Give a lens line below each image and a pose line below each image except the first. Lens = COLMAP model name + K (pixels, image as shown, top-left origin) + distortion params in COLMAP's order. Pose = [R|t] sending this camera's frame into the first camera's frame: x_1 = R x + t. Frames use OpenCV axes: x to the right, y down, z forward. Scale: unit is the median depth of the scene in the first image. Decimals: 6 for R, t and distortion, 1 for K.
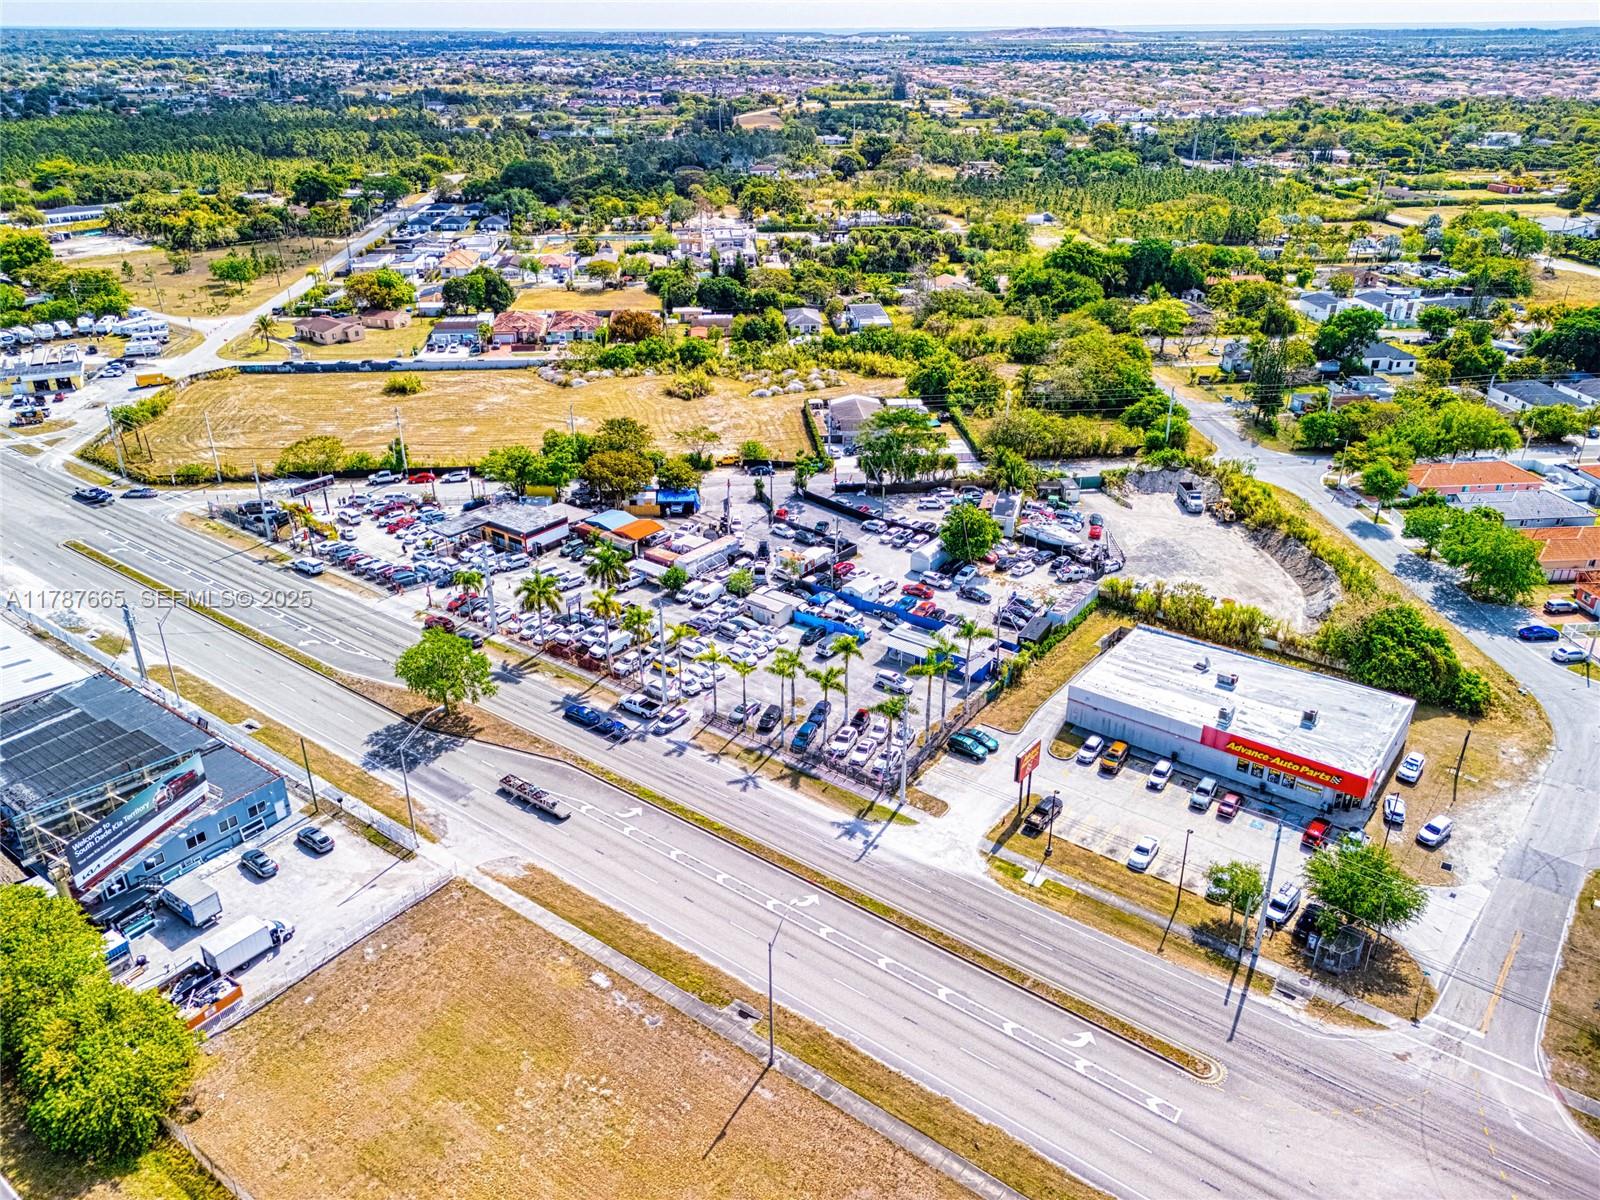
lens RADIAL K [[1165.7, 0, 800.0], [0, 1165.7, 600.0], [0, 0, 1]] dist [0.083243, -0.079521]
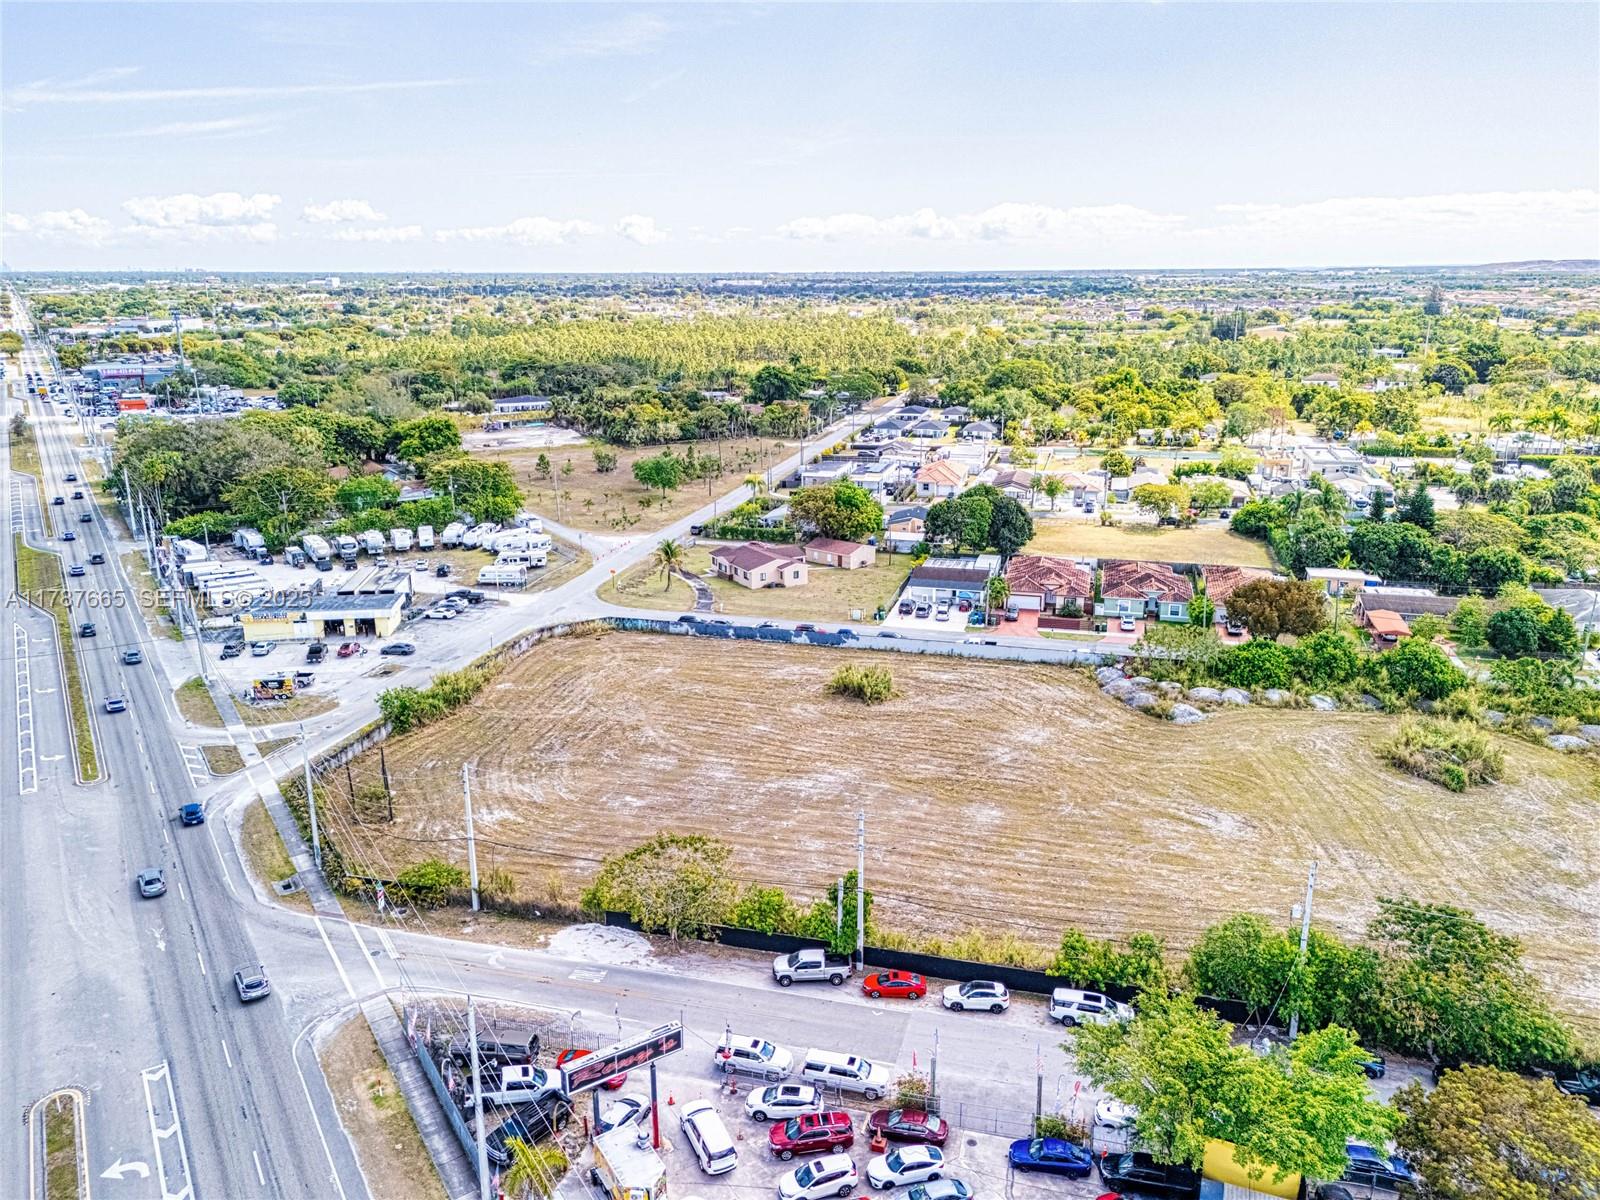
lens RADIAL K [[1165.7, 0, 800.0], [0, 1165.7, 600.0], [0, 0, 1]] dist [0.083243, -0.079521]
pose [[0.938623, 0.092377, -0.332346, -0.139531], [-0.149743, 0.977076, -0.151326, -0.101176], [0.310748, 0.191805, 0.930938, 0.356863]]
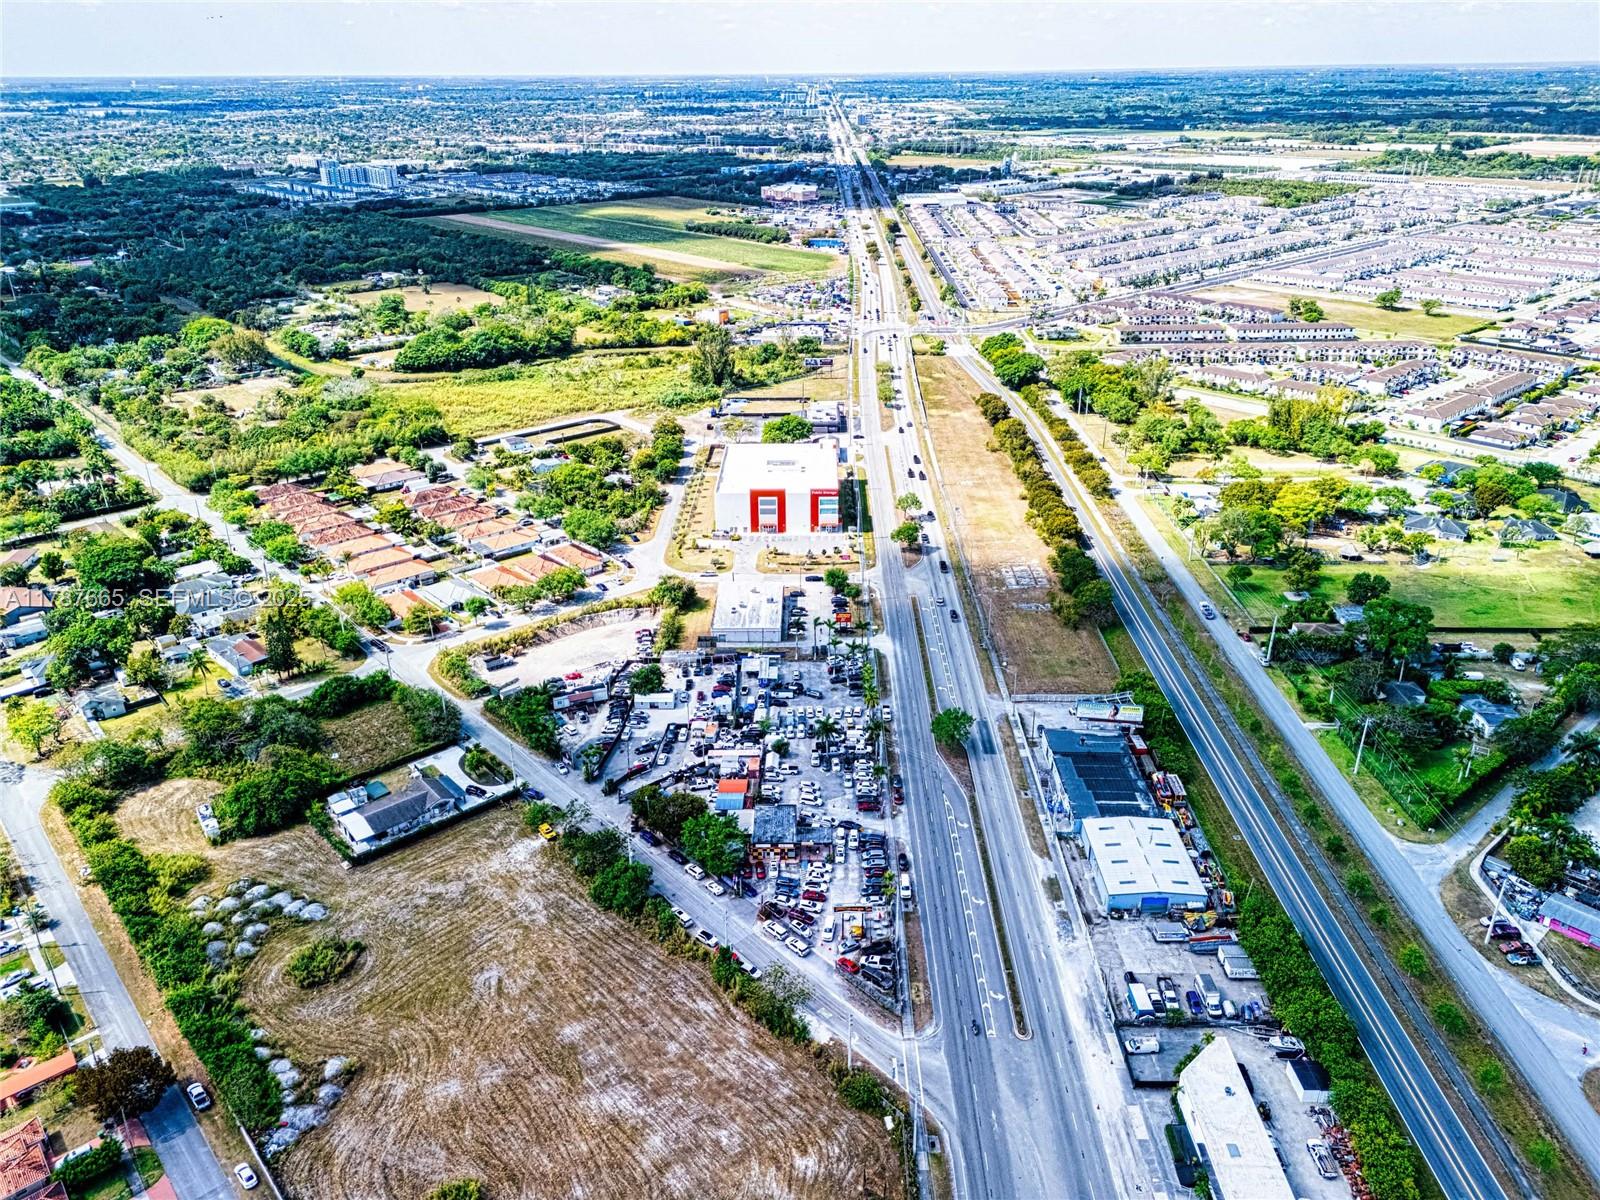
lens RADIAL K [[1161.2, 0, 800.0], [0, 1161.2, 600.0], [0, 0, 1]] dist [0.147684, -0.345754]
pose [[-0.593666, -0.322392, 0.737309, -0.614068], [0.370685, 0.703681, 0.606156, -0.553876], [-0.714250, 0.633164, -0.298246, 0.645885]]
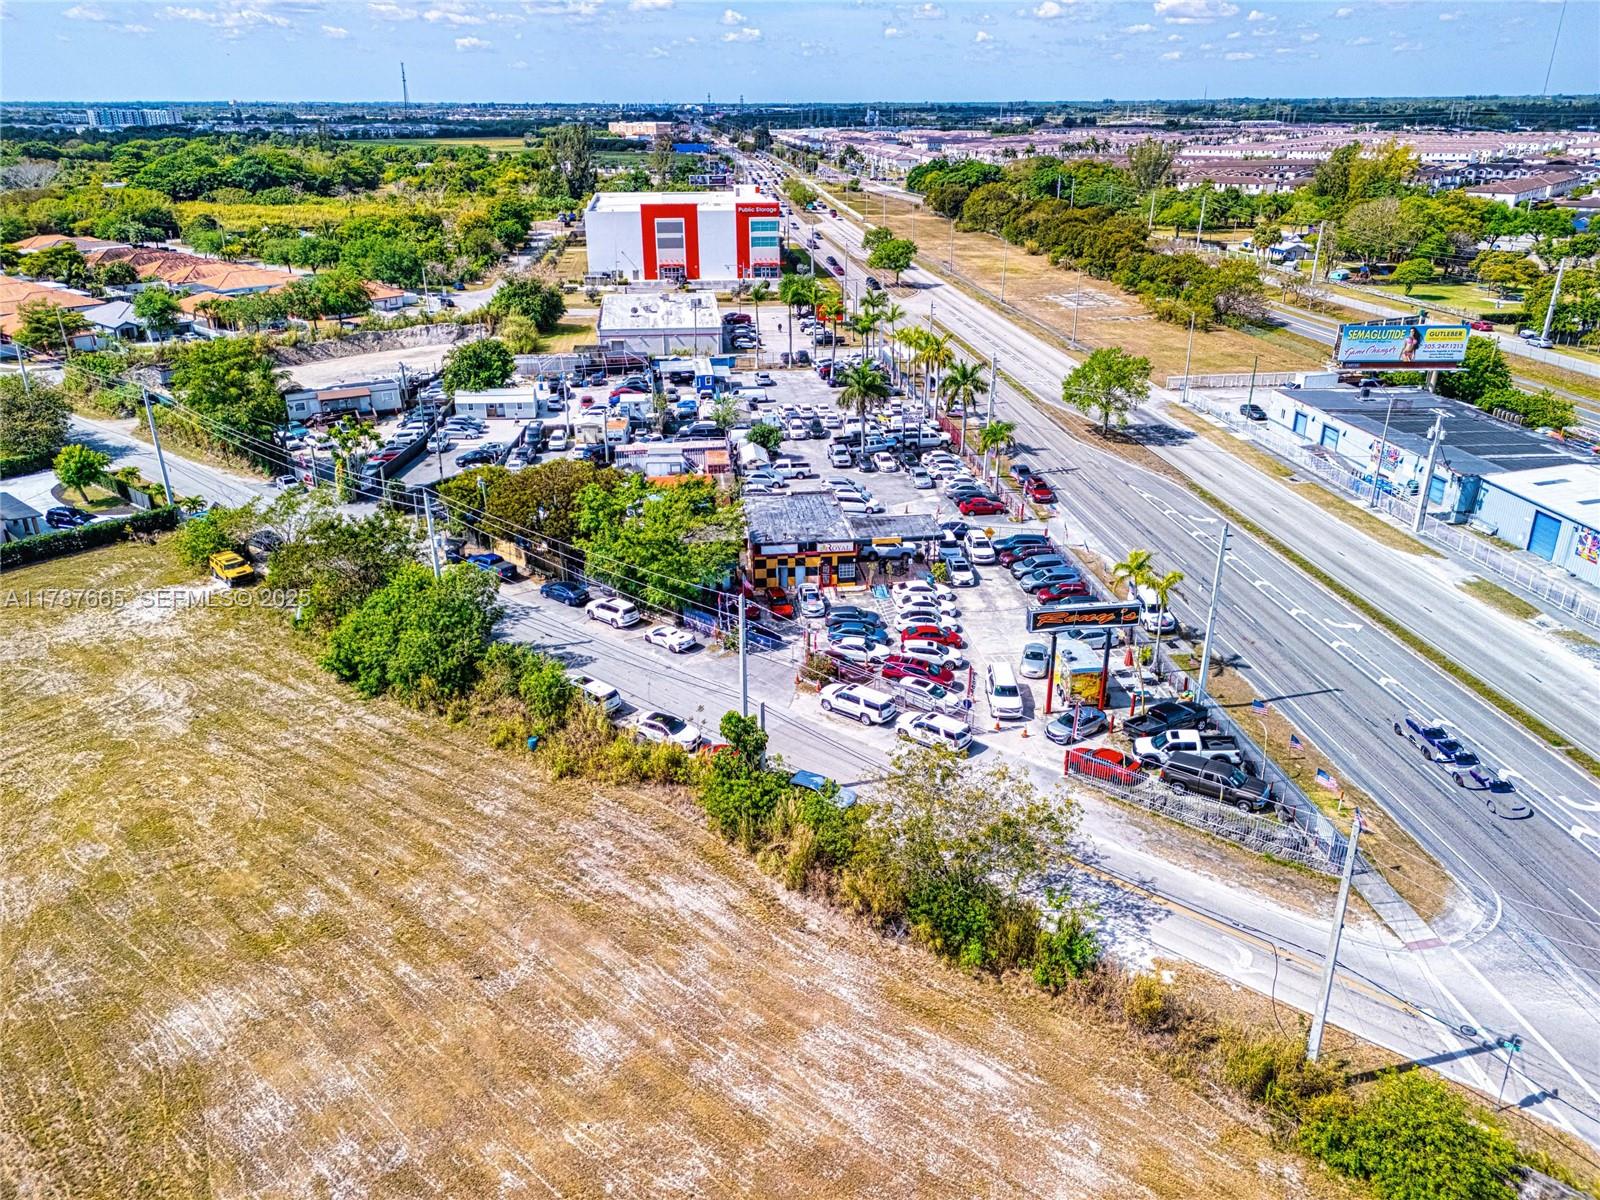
lens RADIAL K [[1165.7, 0, 800.0], [0, 1165.7, 600.0], [0, 0, 1]] dist [0.083243, -0.079521]
pose [[-0.691388, -0.275978, 0.667697, -0.332126], [0.328983, 0.702541, 0.631036, -0.207265], [-0.643236, 0.655951, -0.394936, 0.662421]]
